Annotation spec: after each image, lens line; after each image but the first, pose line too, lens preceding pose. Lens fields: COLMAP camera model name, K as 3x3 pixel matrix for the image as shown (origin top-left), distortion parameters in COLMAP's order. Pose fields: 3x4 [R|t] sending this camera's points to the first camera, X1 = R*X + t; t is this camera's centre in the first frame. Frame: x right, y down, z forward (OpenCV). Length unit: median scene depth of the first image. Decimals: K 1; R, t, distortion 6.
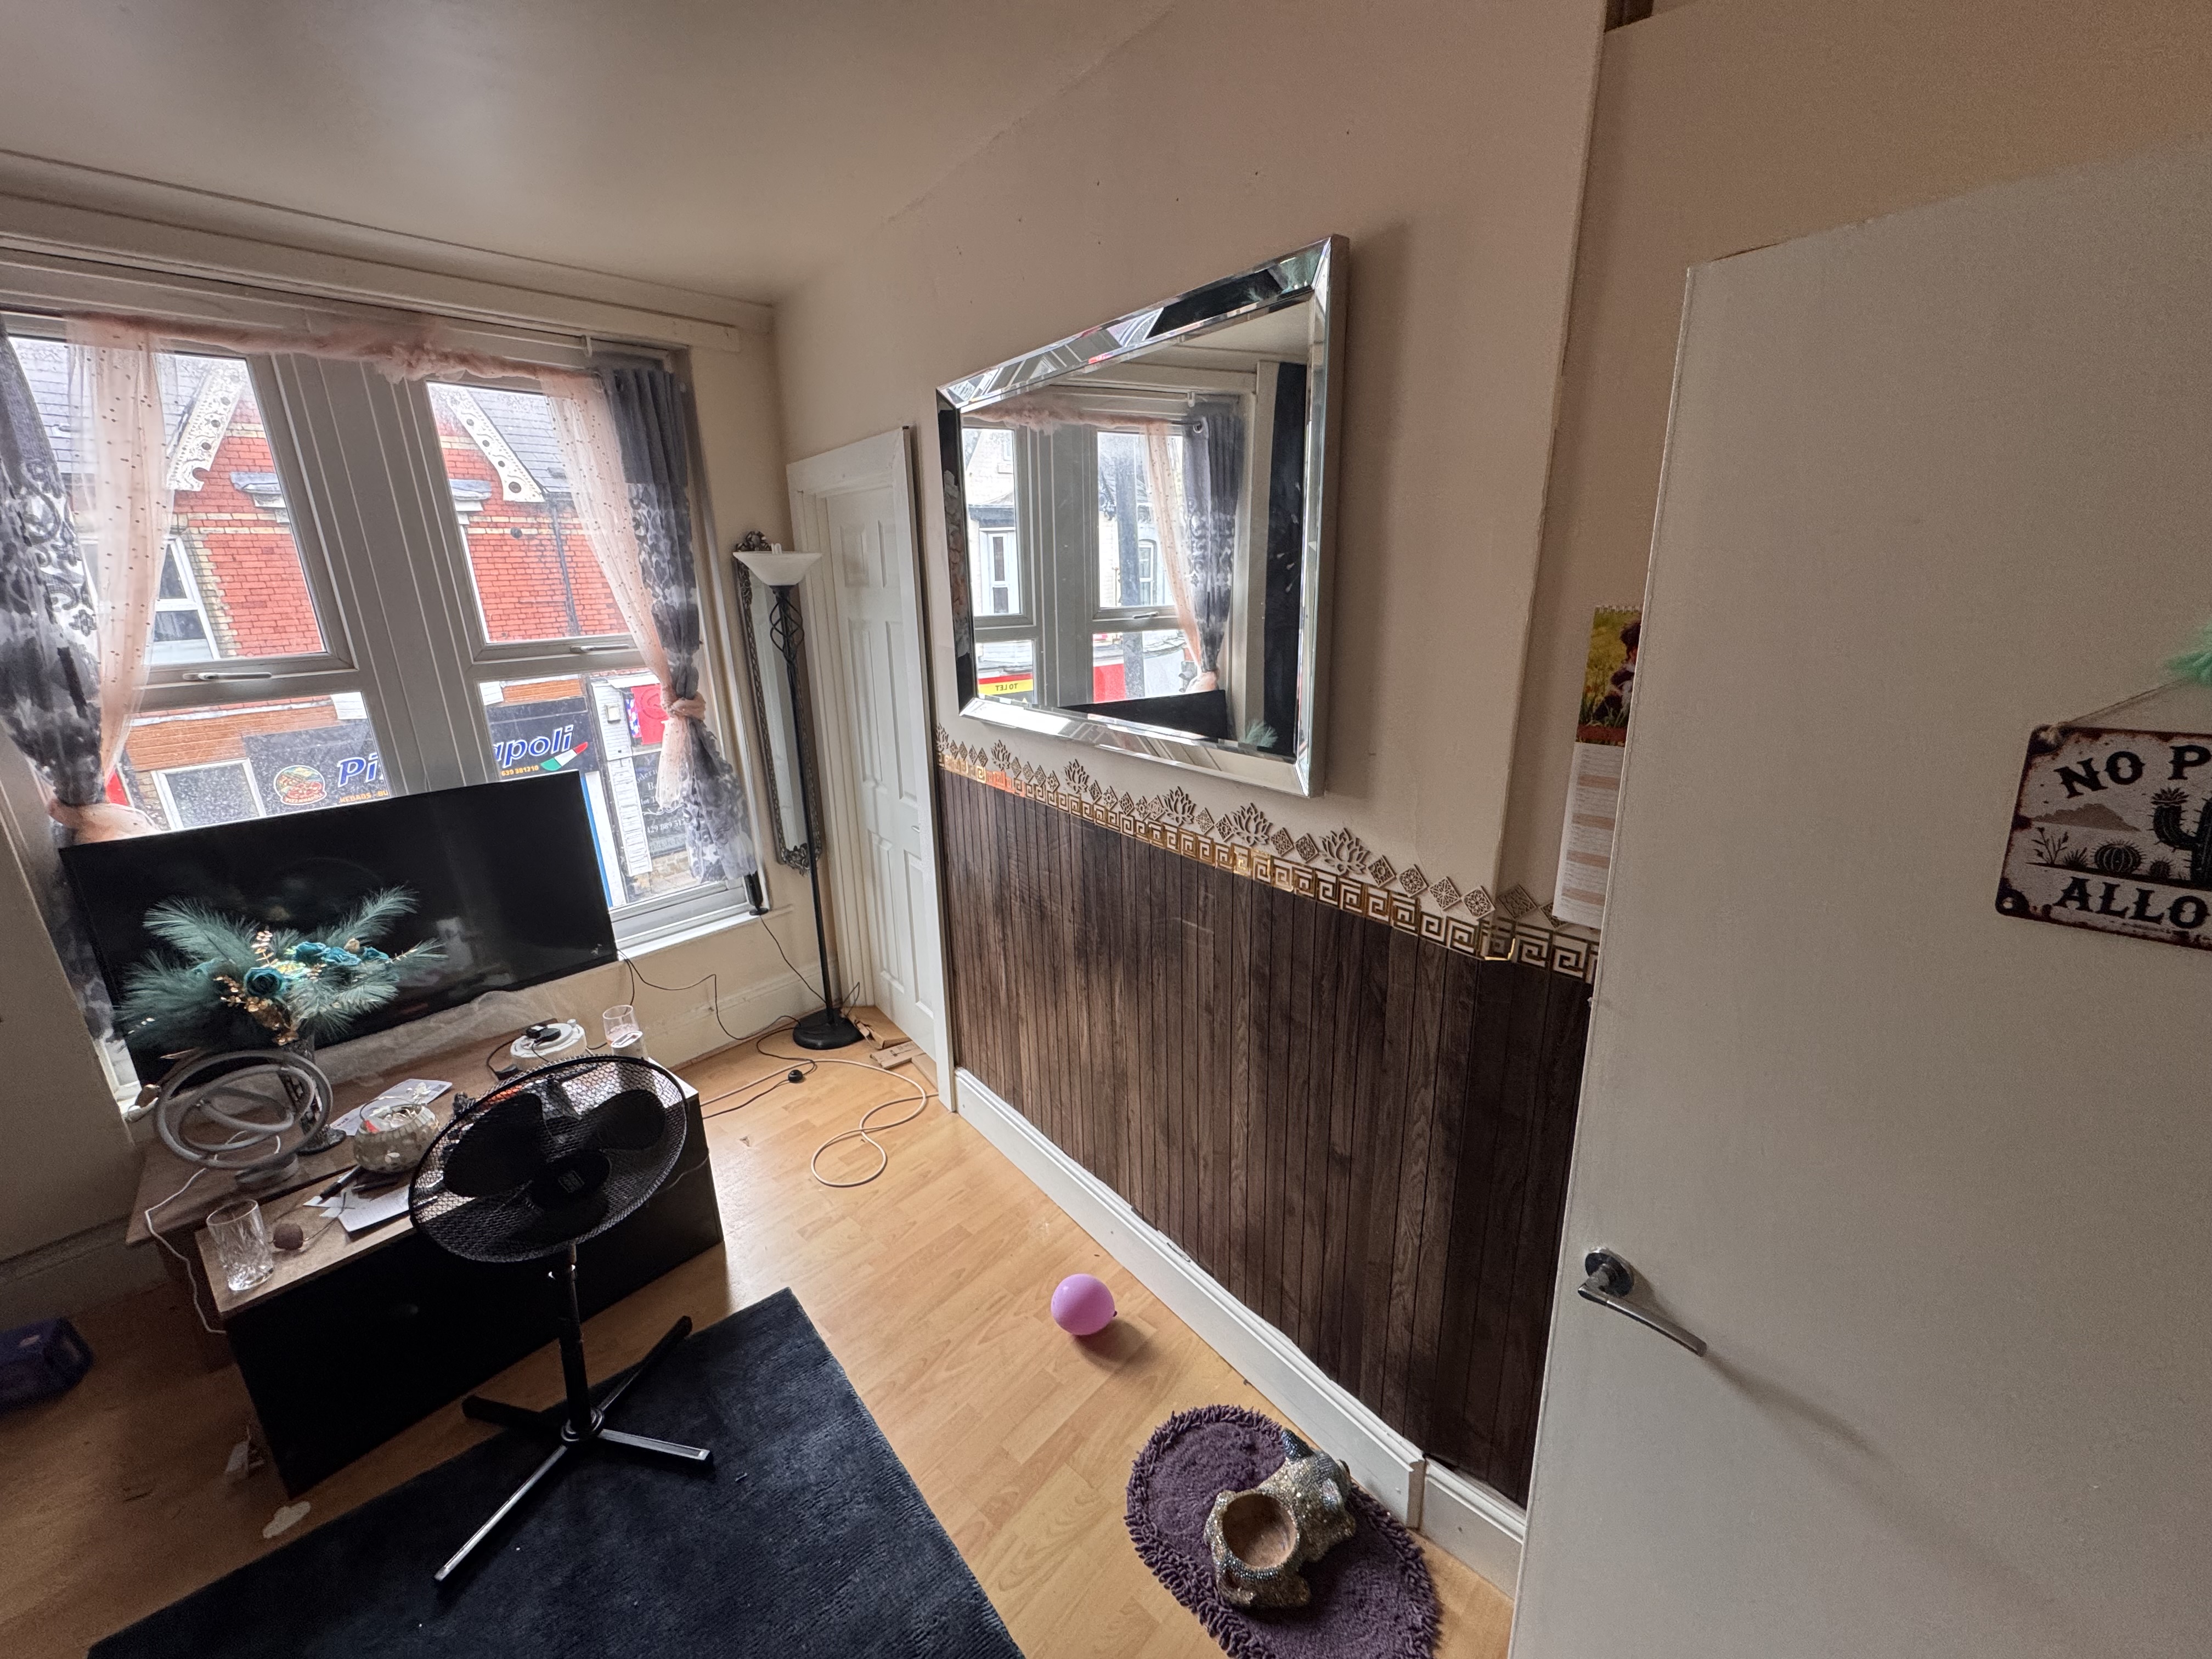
lens RADIAL K [[881.9, 0, 1109.0], [0, 881.9, 830.2], [0, 0, 1]] dist [-0.003024, 0.000485]
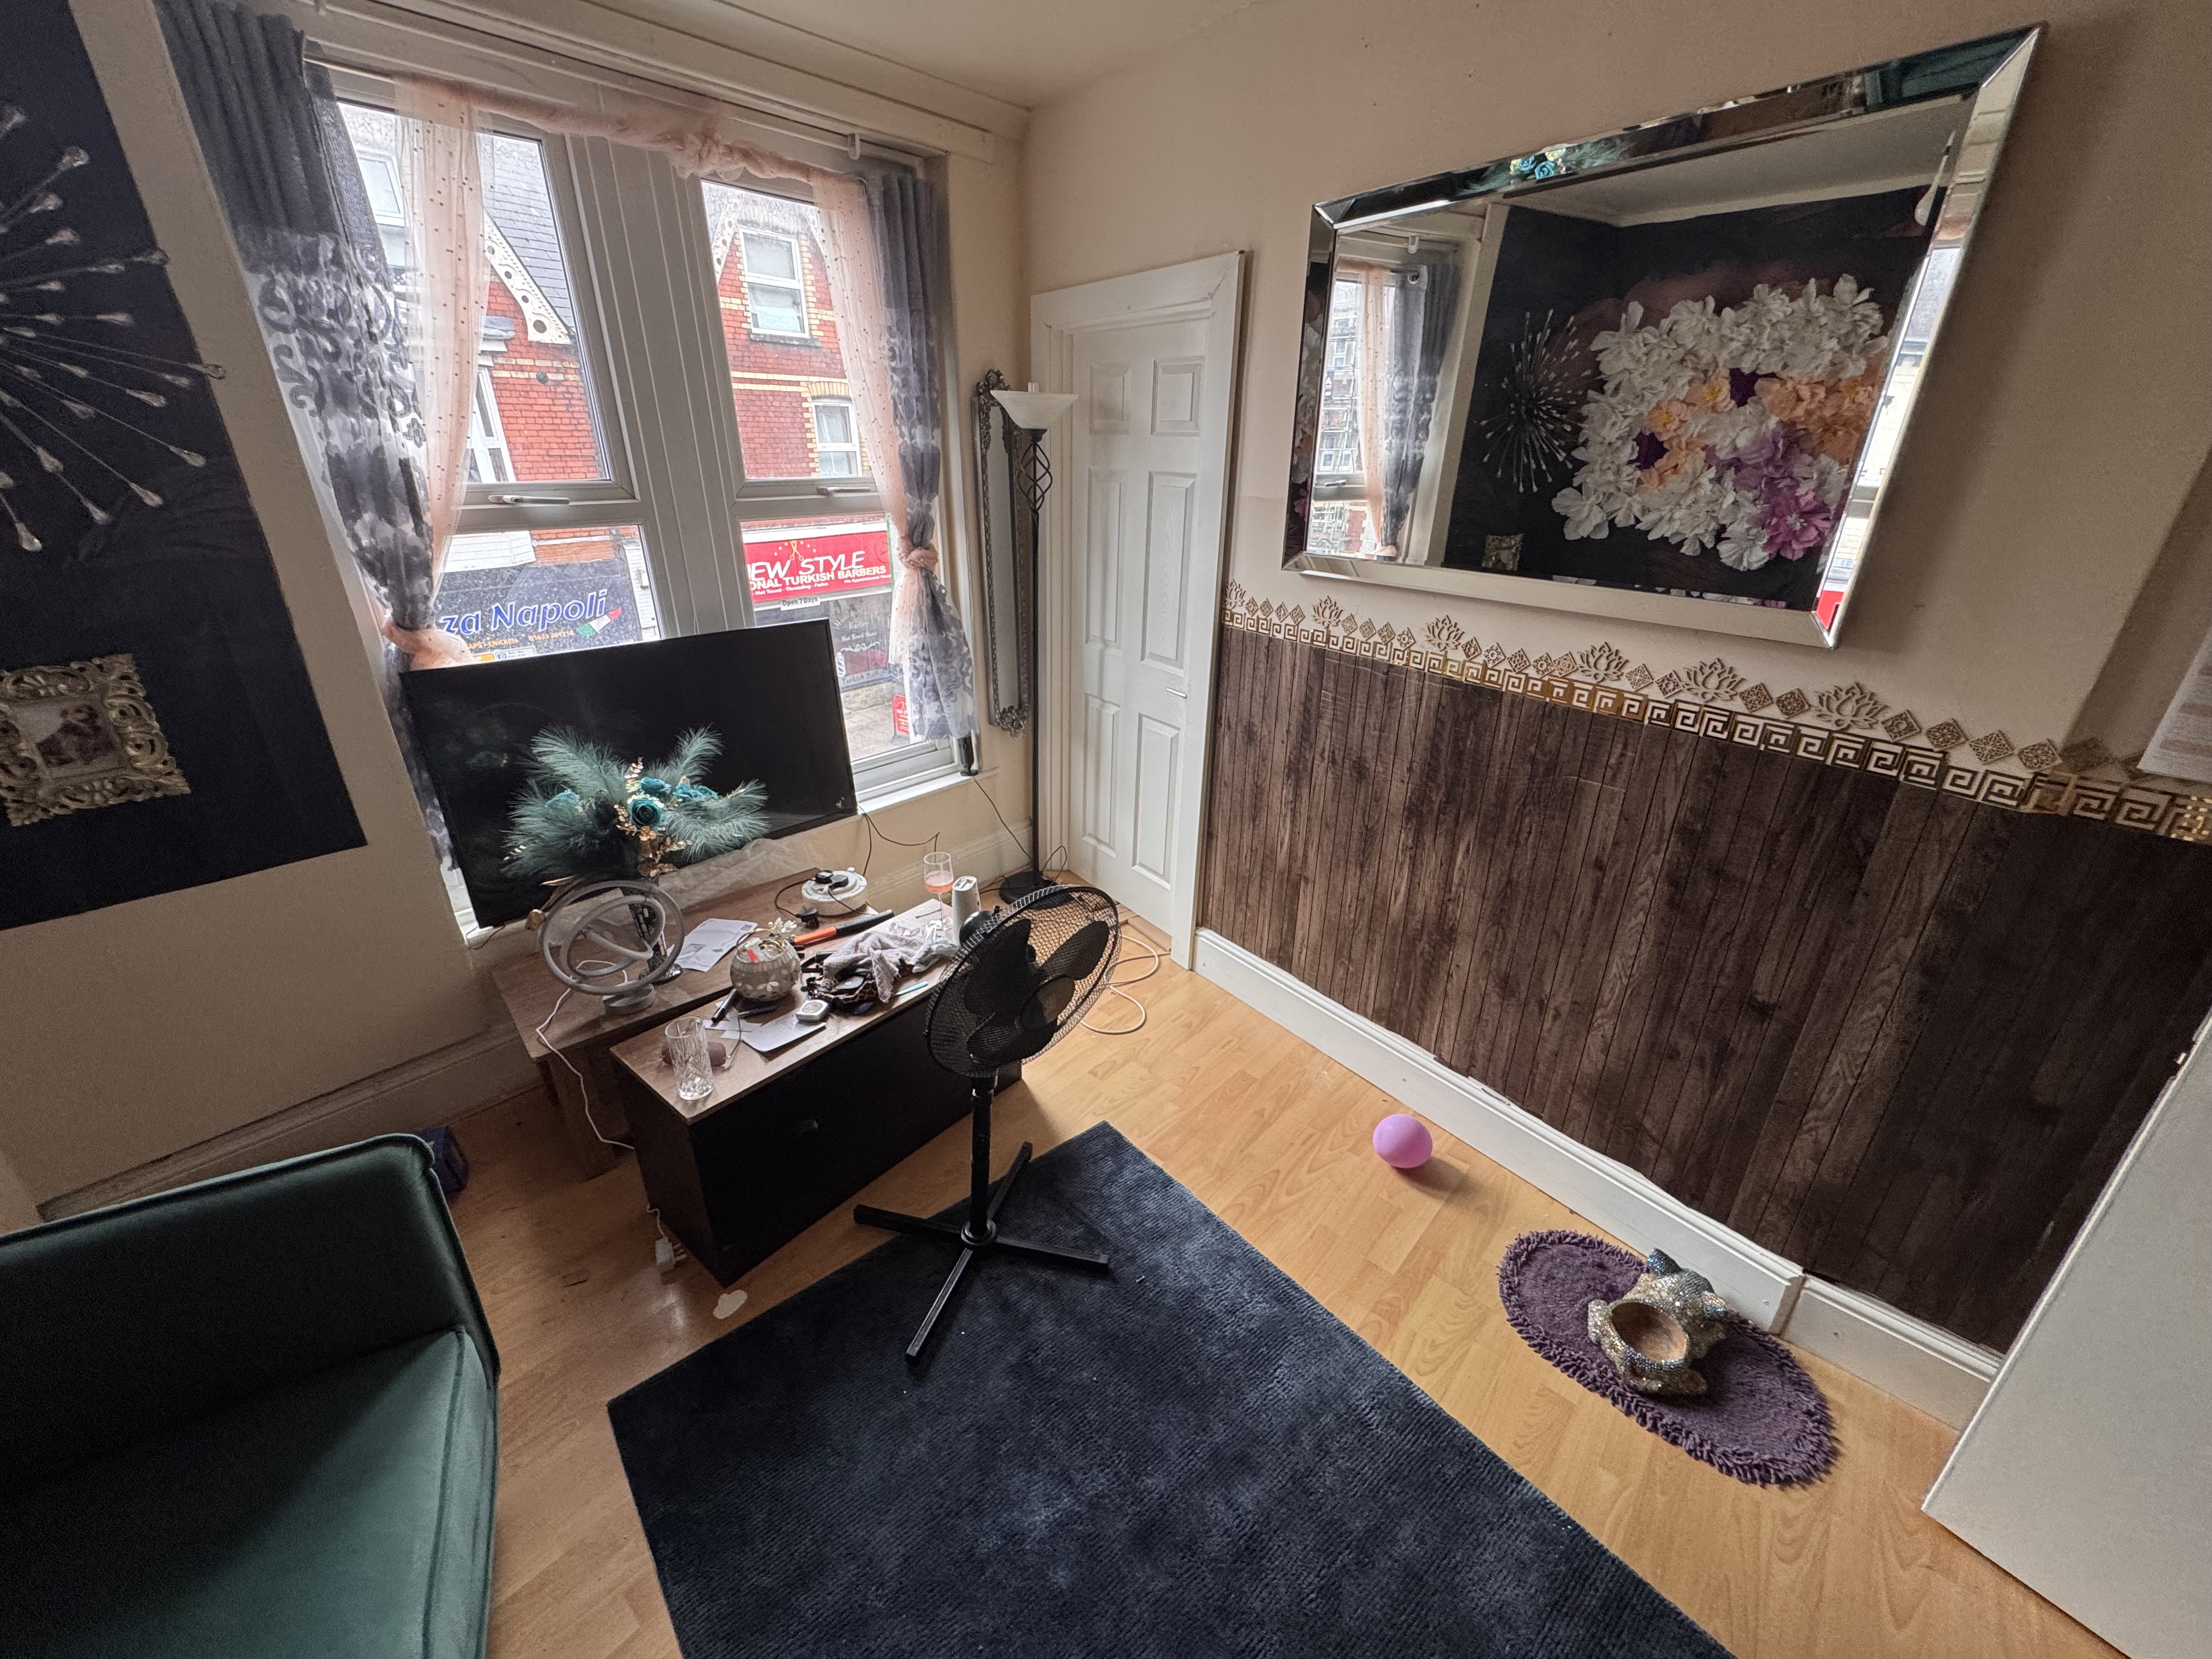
lens RADIAL K [[881.9, 0, 1107.0], [0, 881.9, 831.1], [0, 0, 1]] dist [-0.003024, 0.000485]
pose [[0.999406, 0.031549, 0.013856, -0.400588], [-0.033010, 0.991934, 0.122383, 0.047926], [-0.009883, -0.122767, 0.992386, -0.004050]]
